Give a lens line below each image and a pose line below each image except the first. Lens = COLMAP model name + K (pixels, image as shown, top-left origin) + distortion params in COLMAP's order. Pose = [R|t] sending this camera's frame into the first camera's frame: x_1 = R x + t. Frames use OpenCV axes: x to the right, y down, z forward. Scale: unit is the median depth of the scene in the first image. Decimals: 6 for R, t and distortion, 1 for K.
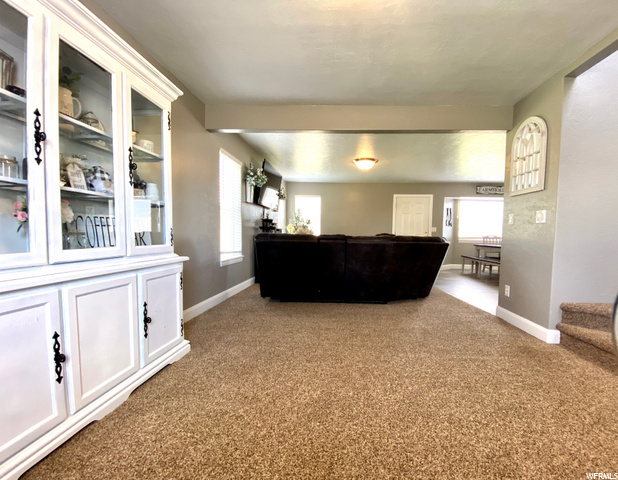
lens RADIAL K [[272.3, 0, 308.8], [0, 272.3, 251.4], [0, 0, 1]] dist [0.000142, -0.000513]
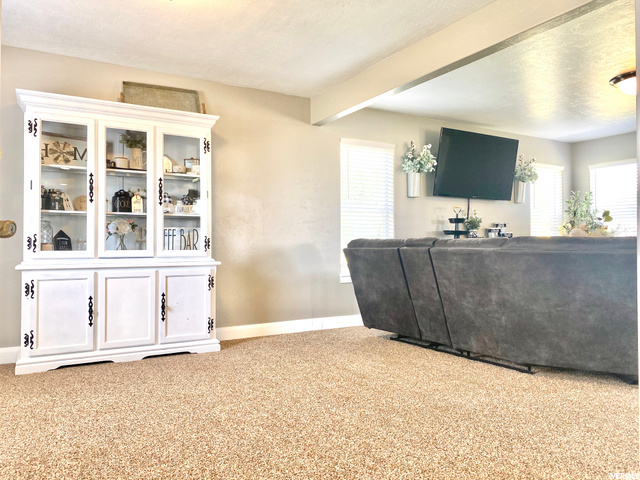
lens RADIAL K [[498.1, 0, 320.0], [0, 498.1, 240.0], [0, 0, 1]] dist [0.105396, -0.003258]
pose [[0.530556, -0.029987, -0.847119, 1.230936], [-0.046688, 0.996823, -0.064527, 0.036783], [0.846363, 0.073785, 0.527471, 0.230027]]
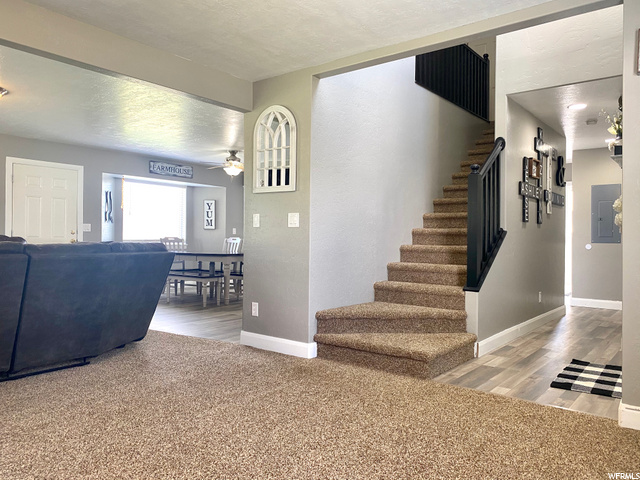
lens RADIAL K [[498.1, 0, 320.0], [0, 498.1, 240.0], [0, 0, 1]] dist [0.105396, -0.003258]
pose [[0.586551, -0.013606, 0.809798, -0.448440], [0.054388, 0.998264, -0.022621, -0.019884], [-0.808084, 0.057312, 0.586273, -0.033685]]
